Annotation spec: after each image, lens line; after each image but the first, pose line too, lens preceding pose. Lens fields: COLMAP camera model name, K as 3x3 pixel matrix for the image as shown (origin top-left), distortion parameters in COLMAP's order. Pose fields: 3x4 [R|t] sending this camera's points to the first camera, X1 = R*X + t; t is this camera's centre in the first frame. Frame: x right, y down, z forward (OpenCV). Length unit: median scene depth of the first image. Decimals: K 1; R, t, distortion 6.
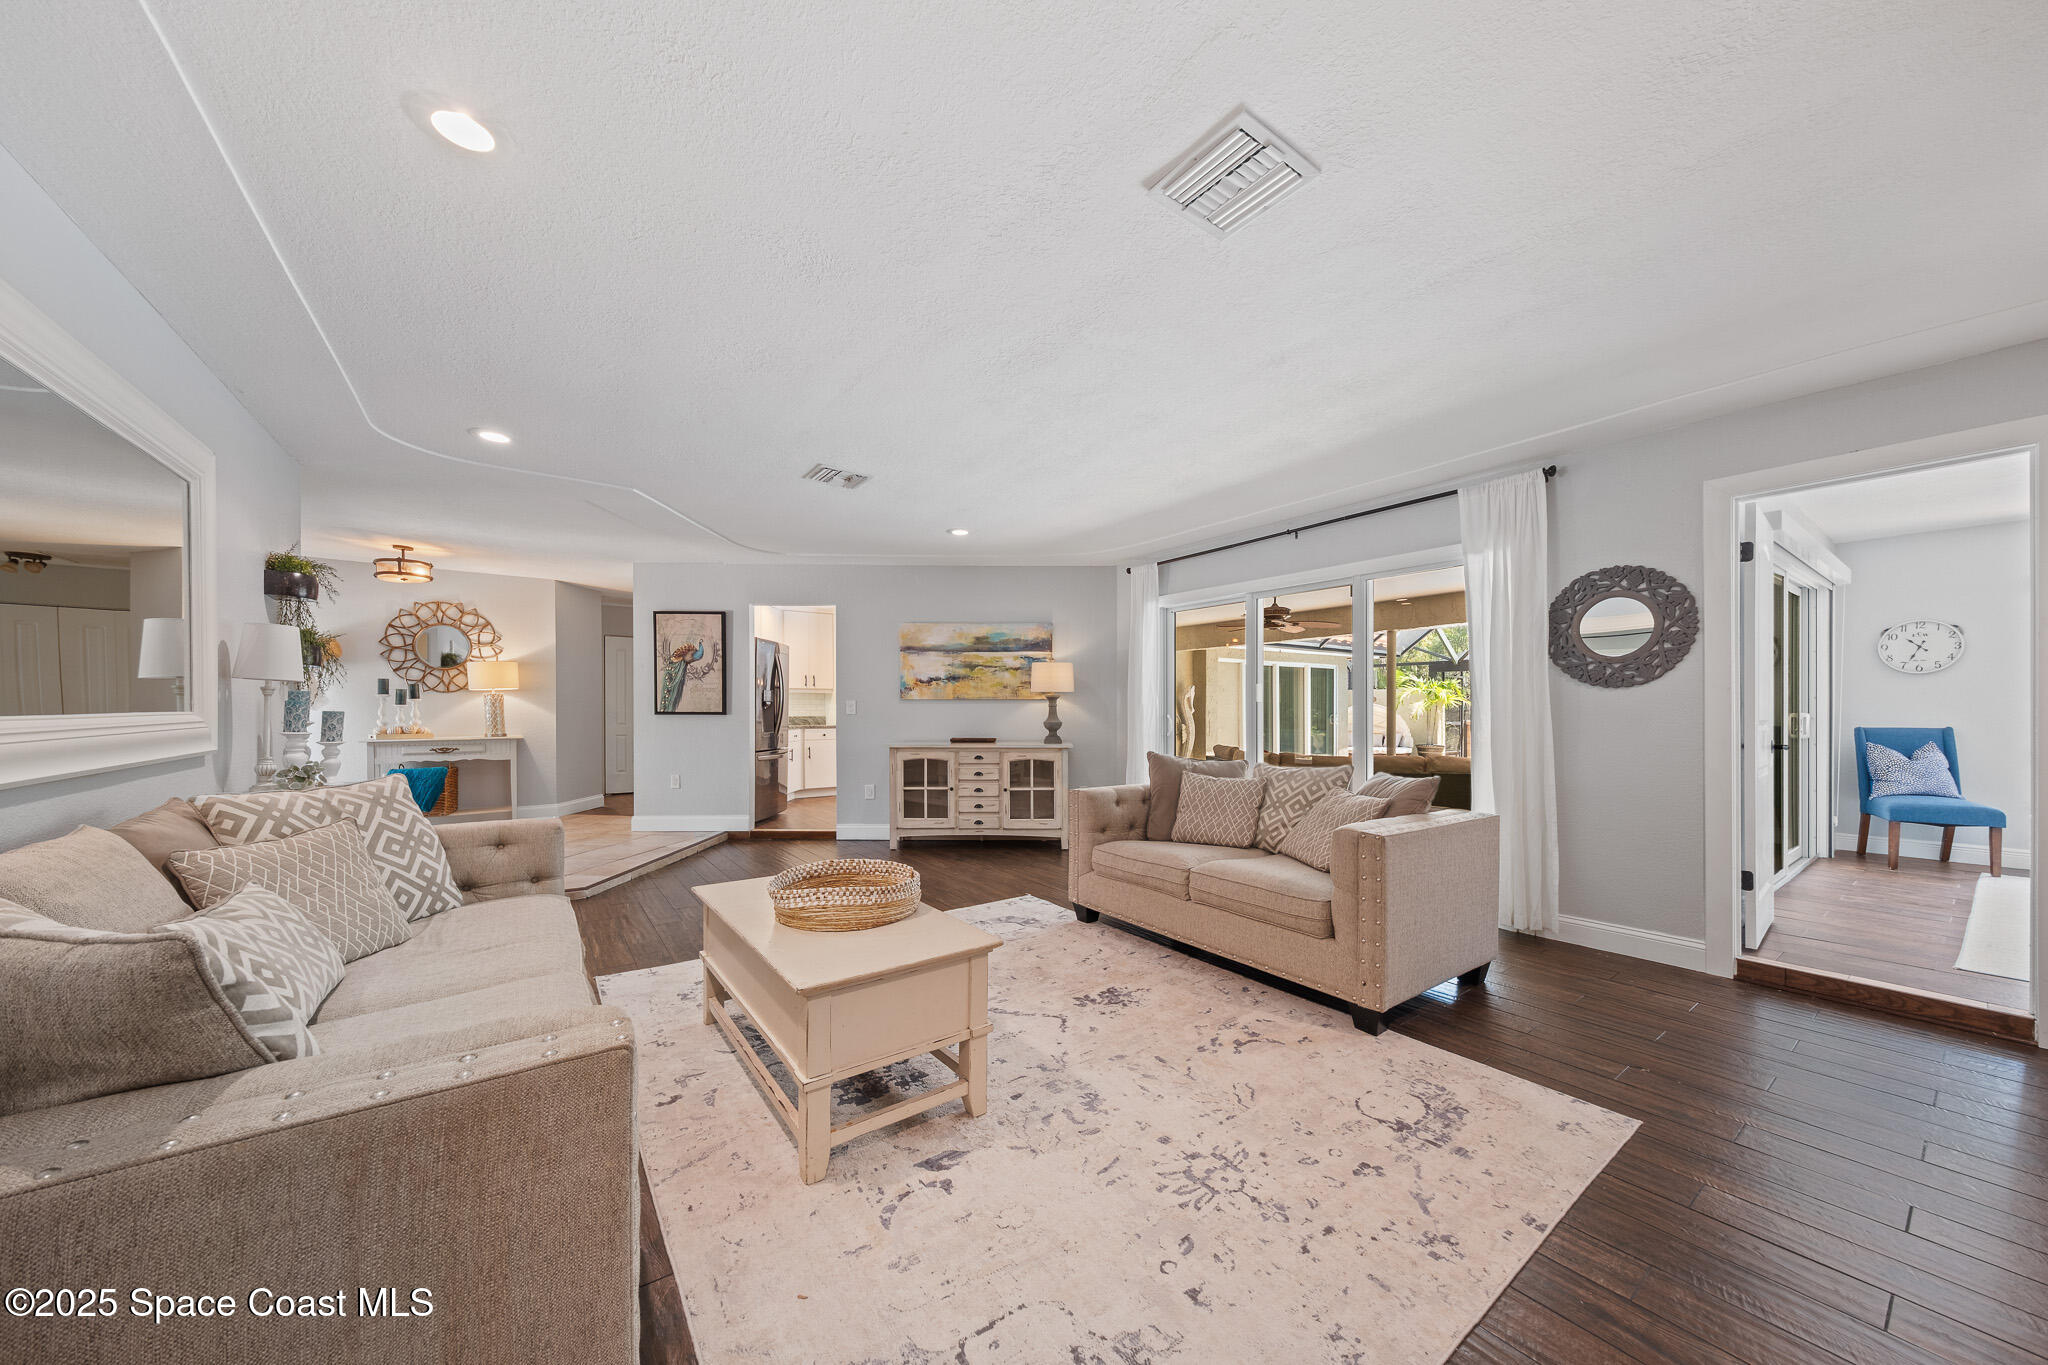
lens RADIAL K [[705.1, 0, 1034.5], [0, 705.1, 702.8], [0, 0, 1]] dist [0.000911, -0.000017]
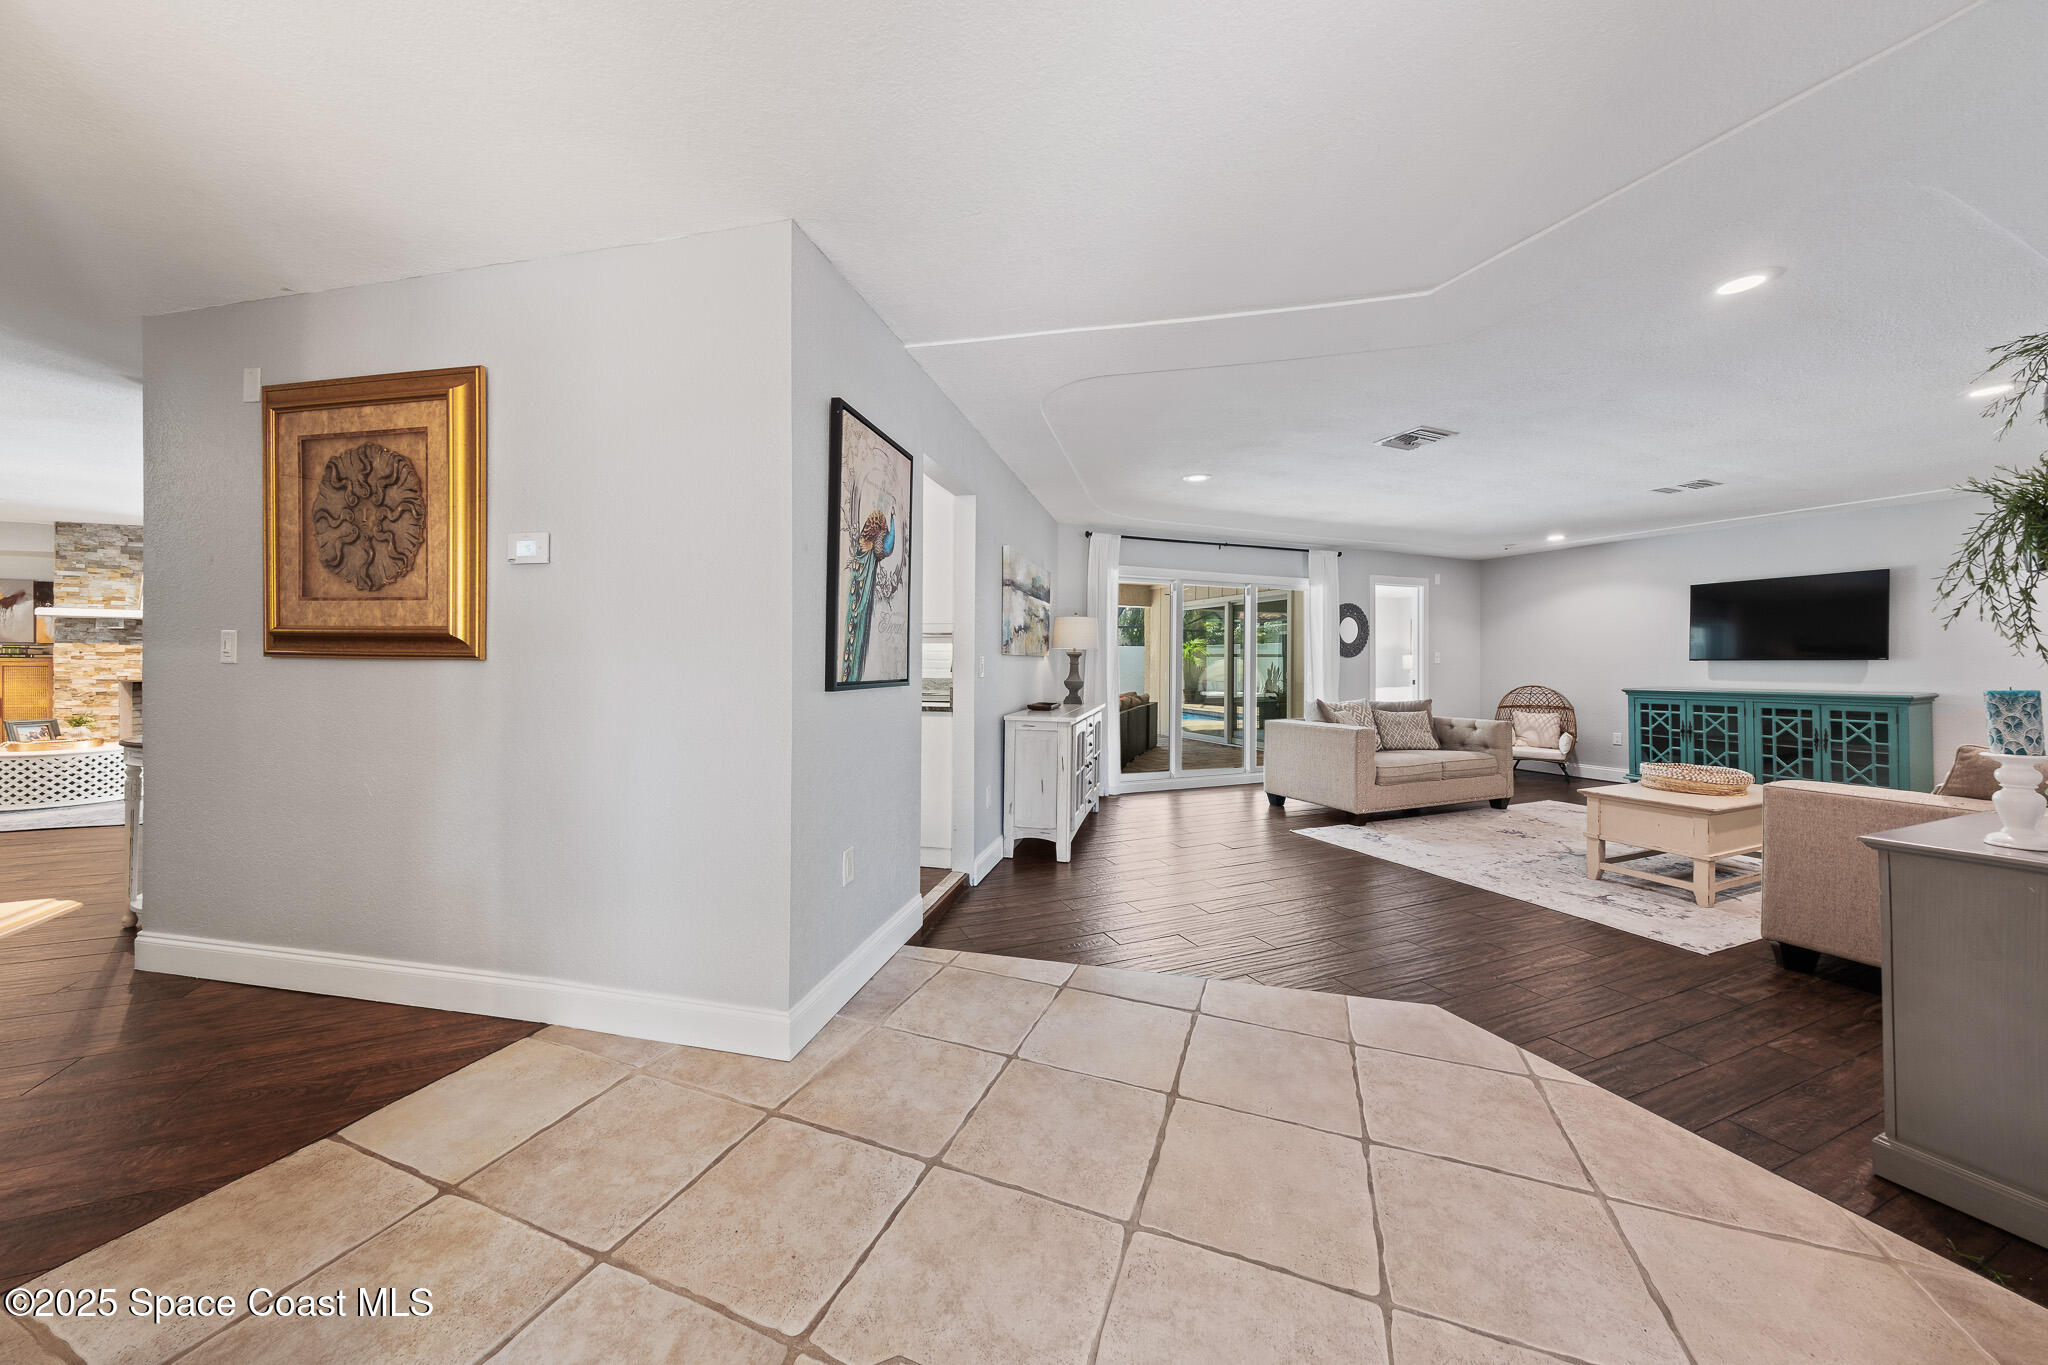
lens RADIAL K [[692.6, 0, 1019.8], [0, 692.6, 661.0], [0, 0, 1]] dist [-0.000088, -0.000060]
pose [[0.229418, 0.001023, 0.973327, -0.935566], [-0.014889, 0.999886, 0.002459, -0.000297], [-0.973214, -0.015056, 0.229407, 0.905229]]
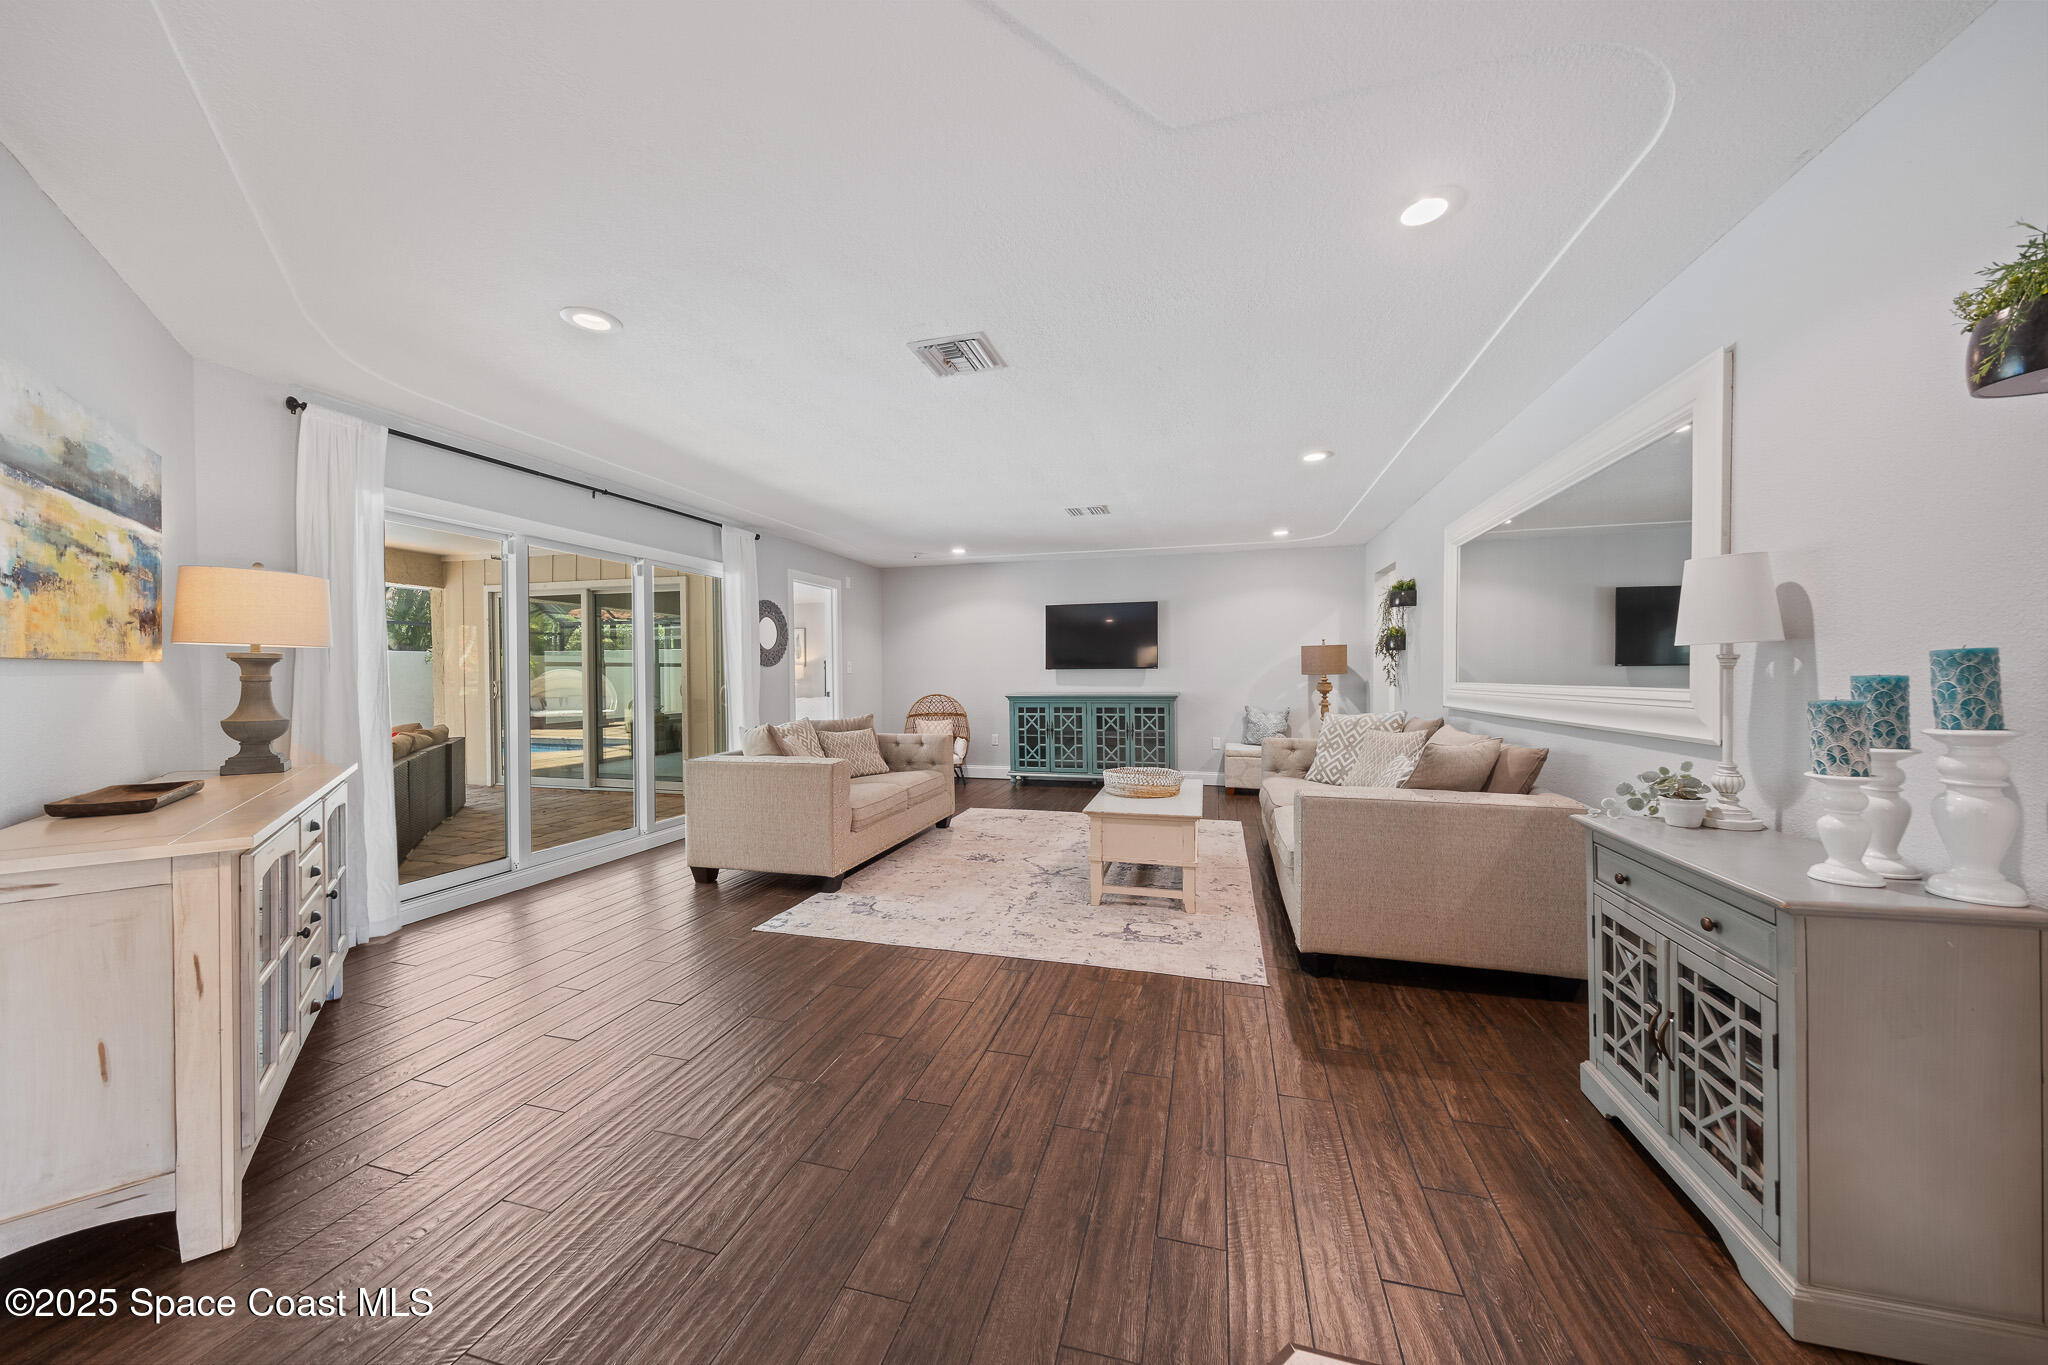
lens RADIAL K [[685.8, 0, 1028.5], [0, 685.8, 683.5], [0, 0, 1]] dist [-0.000523, -0.000270]
pose [[-0.624555, -0.011718, 0.780893, -0.590713], [-0.006005, 0.999930, 0.010202, -0.000437], [-0.780957, 0.001683, -0.624582, 0.947153]]
